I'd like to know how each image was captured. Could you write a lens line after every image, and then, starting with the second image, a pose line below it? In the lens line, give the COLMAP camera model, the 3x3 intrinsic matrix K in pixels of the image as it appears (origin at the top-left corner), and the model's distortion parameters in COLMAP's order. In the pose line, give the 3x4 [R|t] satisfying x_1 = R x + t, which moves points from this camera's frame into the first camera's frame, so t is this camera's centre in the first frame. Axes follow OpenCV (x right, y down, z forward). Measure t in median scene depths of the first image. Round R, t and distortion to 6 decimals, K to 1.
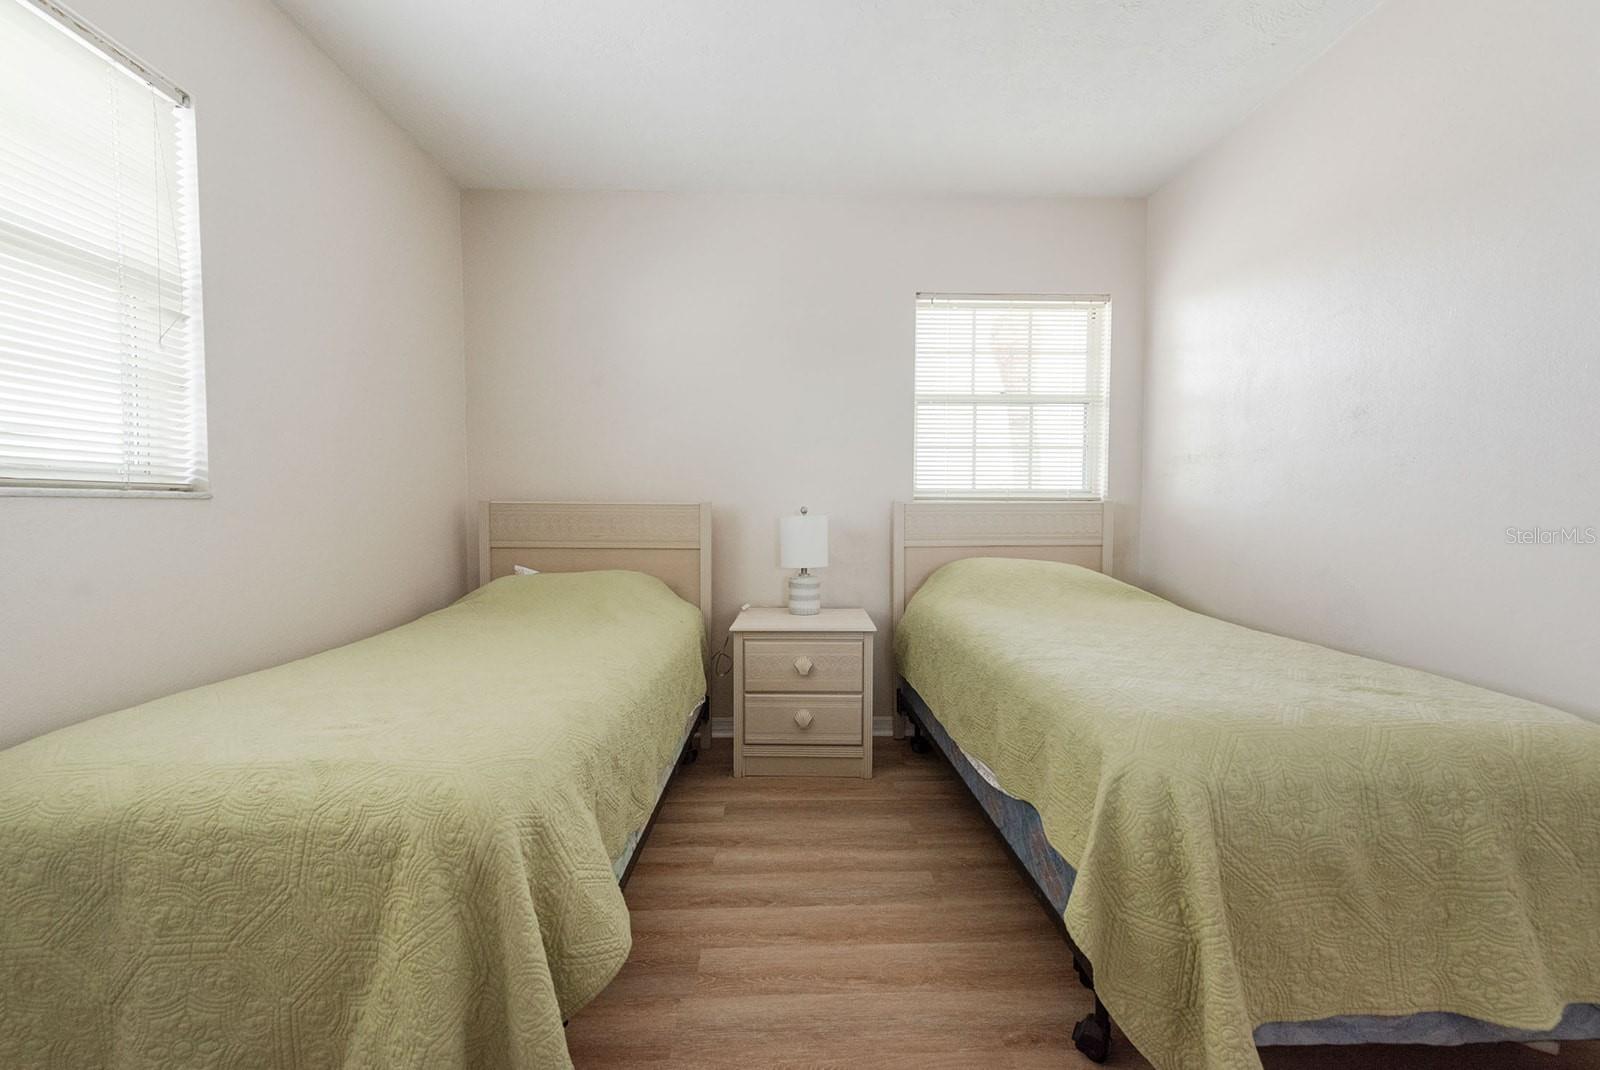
lens RADIAL K [[632.7, 0, 807.1], [0, 632.7, 537.2], [0, 0, 1]] dist [0.001963, 0.000101]
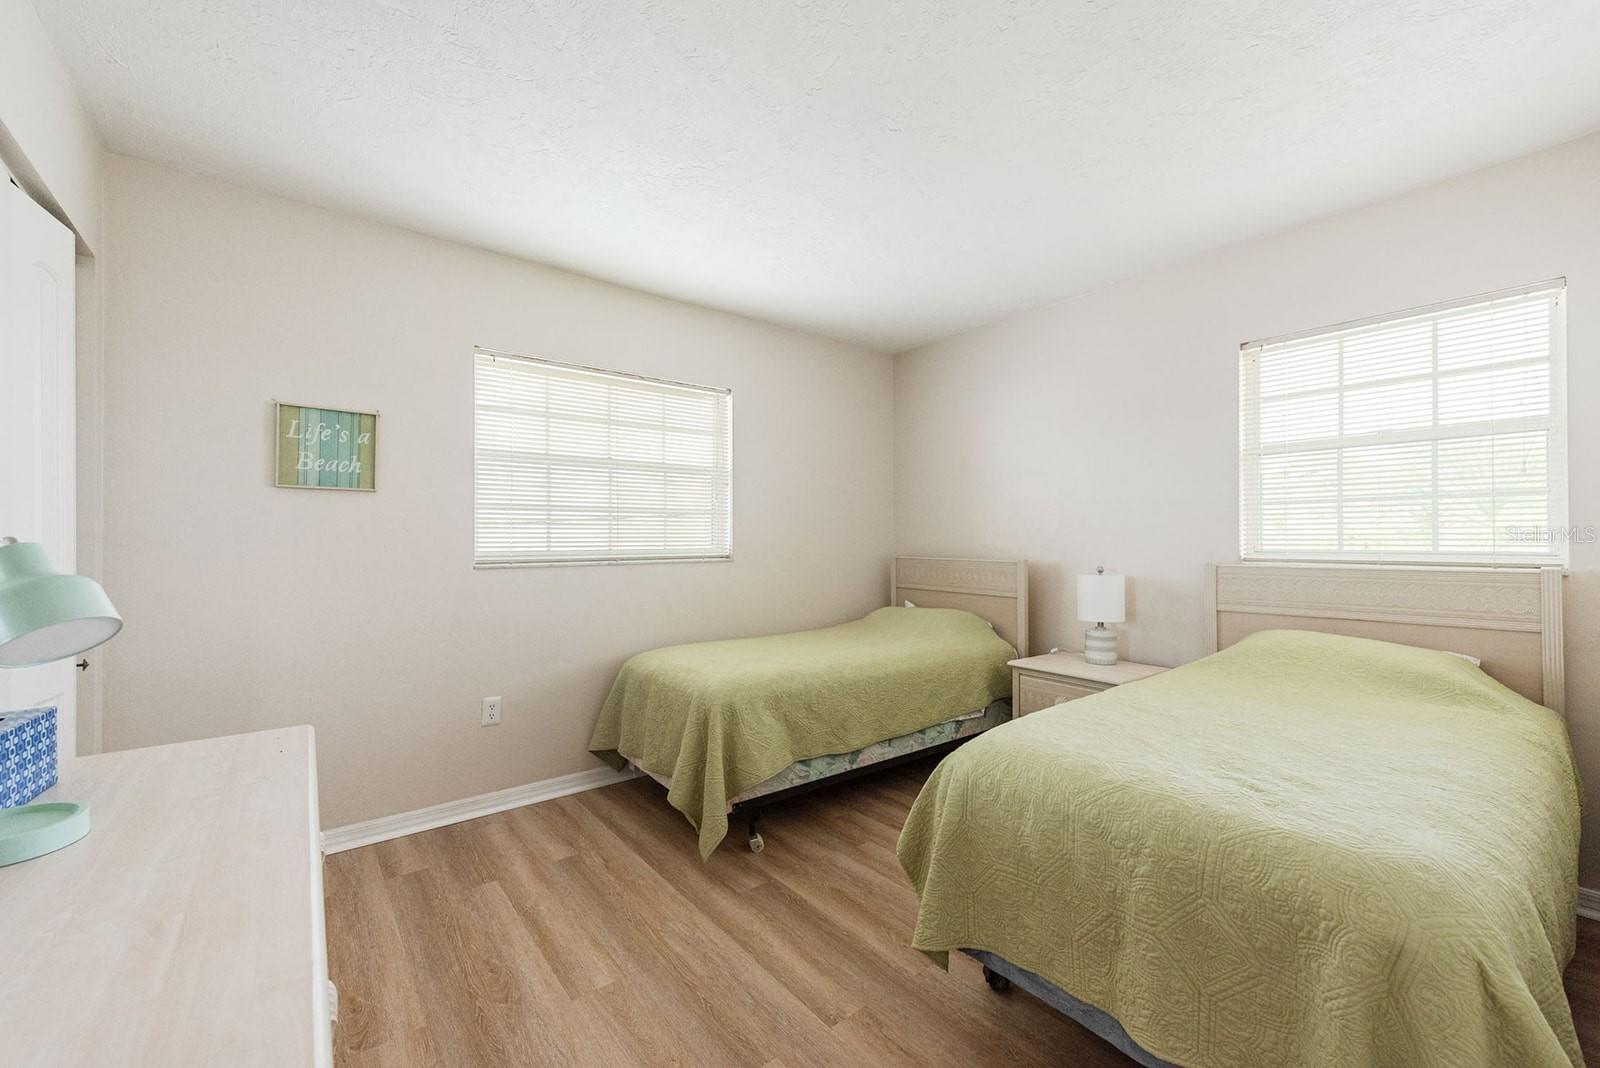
lens RADIAL K [[632.7, 0, 807.1], [0, 632.7, 536.2], [0, 0, 1]] dist [0.001963, 0.000101]
pose [[0.610541, -0.006791, -0.791955, 0.572757], [-0.034810, 0.998767, -0.035400, -0.045272], [0.791219, 0.049181, 0.609552, -0.097791]]
